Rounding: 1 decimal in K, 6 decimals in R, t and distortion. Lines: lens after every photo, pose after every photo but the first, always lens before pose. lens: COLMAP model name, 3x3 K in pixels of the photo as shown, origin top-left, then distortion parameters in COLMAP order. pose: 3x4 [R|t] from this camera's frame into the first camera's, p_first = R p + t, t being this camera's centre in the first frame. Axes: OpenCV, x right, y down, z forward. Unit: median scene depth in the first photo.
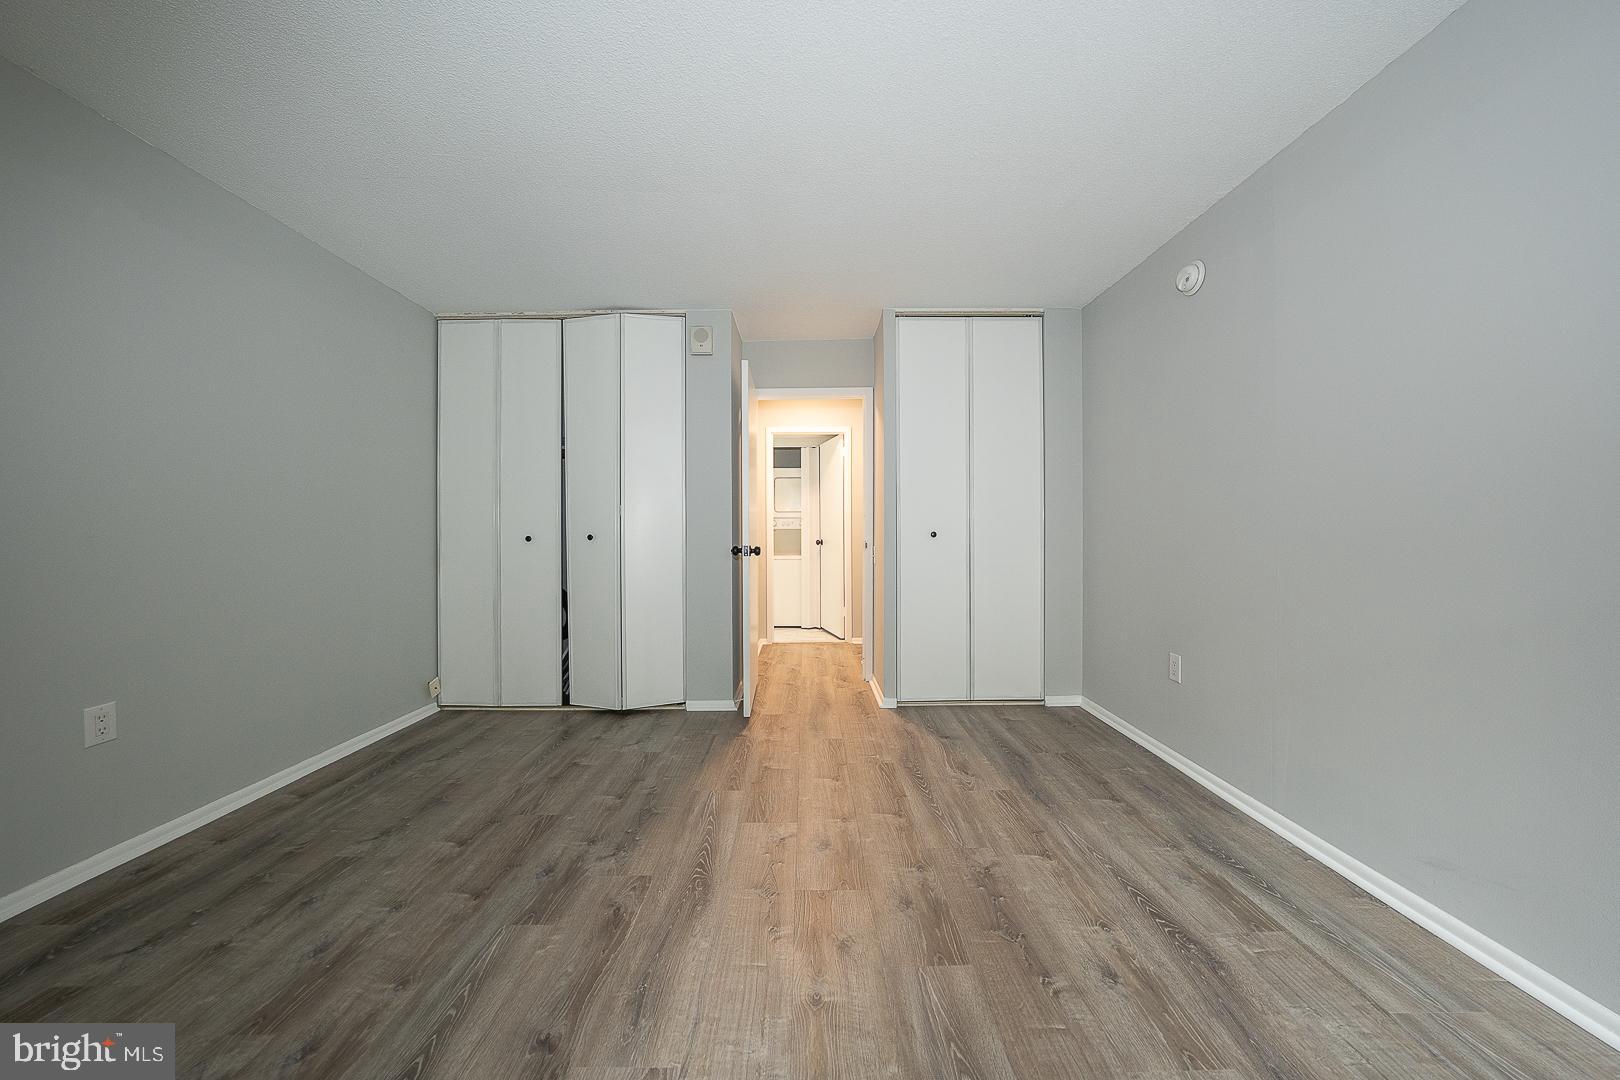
lens RADIAL K [[557.3, 0, 810.5], [0, 557.3, 532.6], [0, 0, 1]] dist [-0.028767, 0.006138]
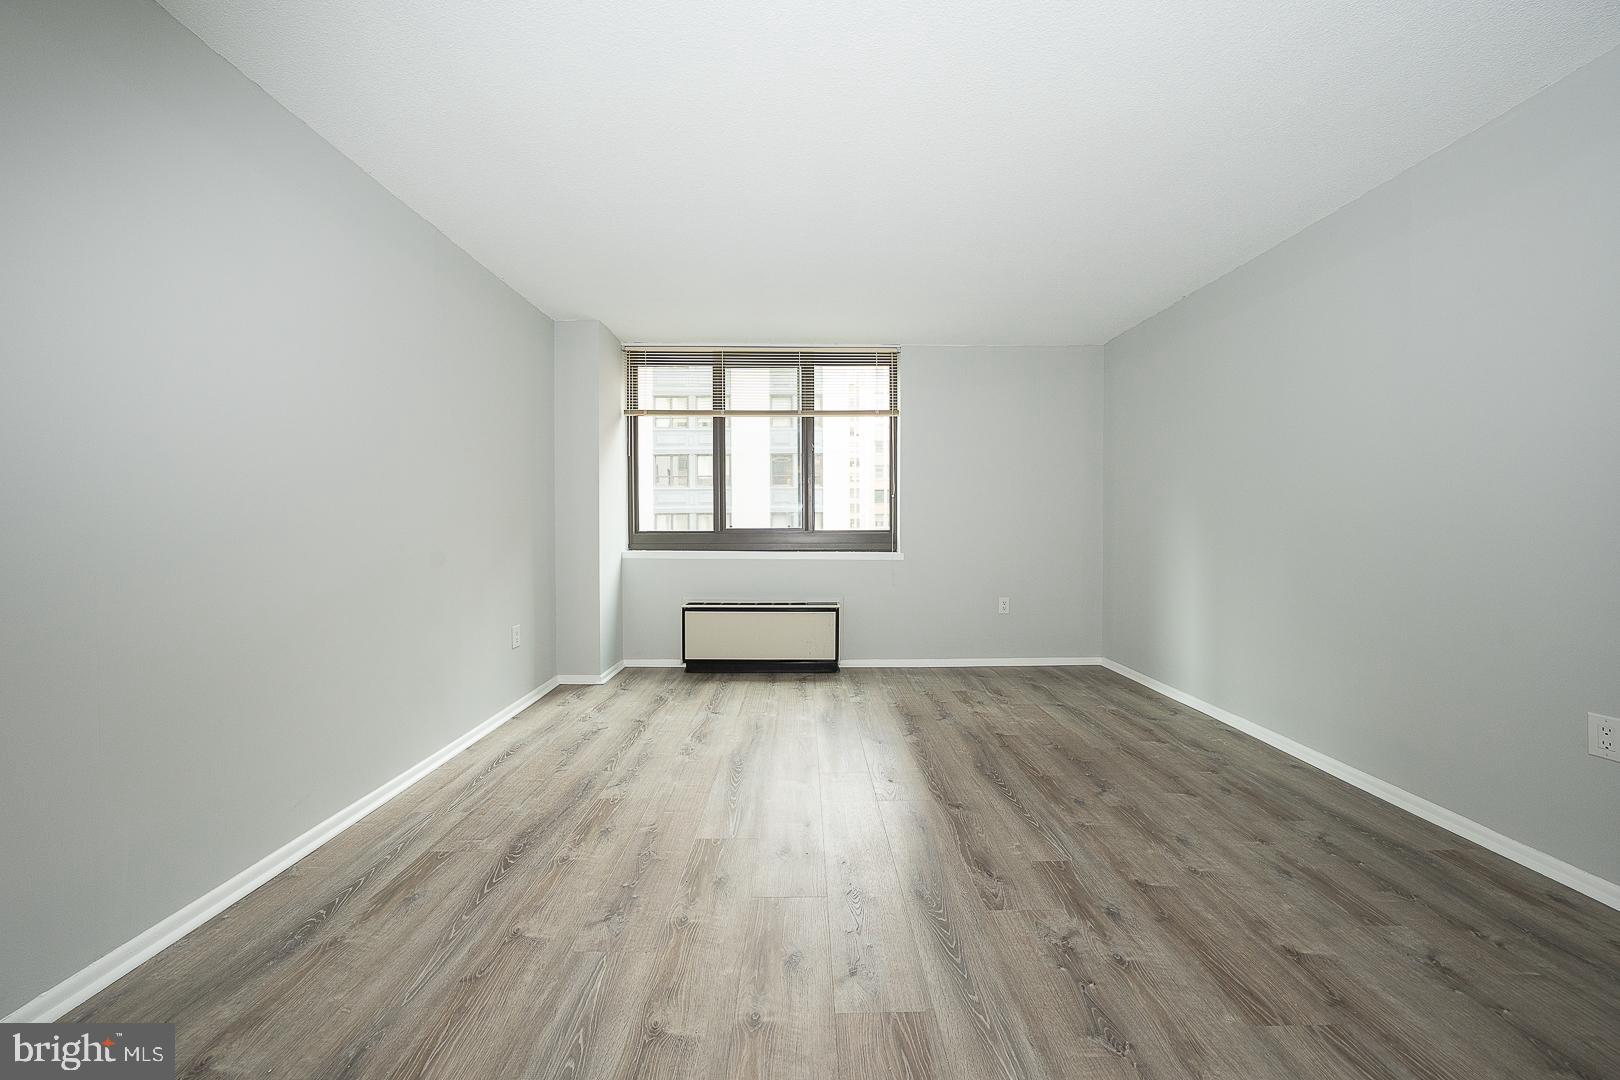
lens RADIAL K [[557.3, 0, 810.5], [0, 557.3, 532.6], [0, 0, 1]] dist [-0.028767, 0.006138]
pose [[-0.999975, 0.006209, -0.003399, 0.001422], [0.006174, 0.999930, 0.010099, -0.000295], [0.003462, 0.010078, -0.999943, 1.898267]]
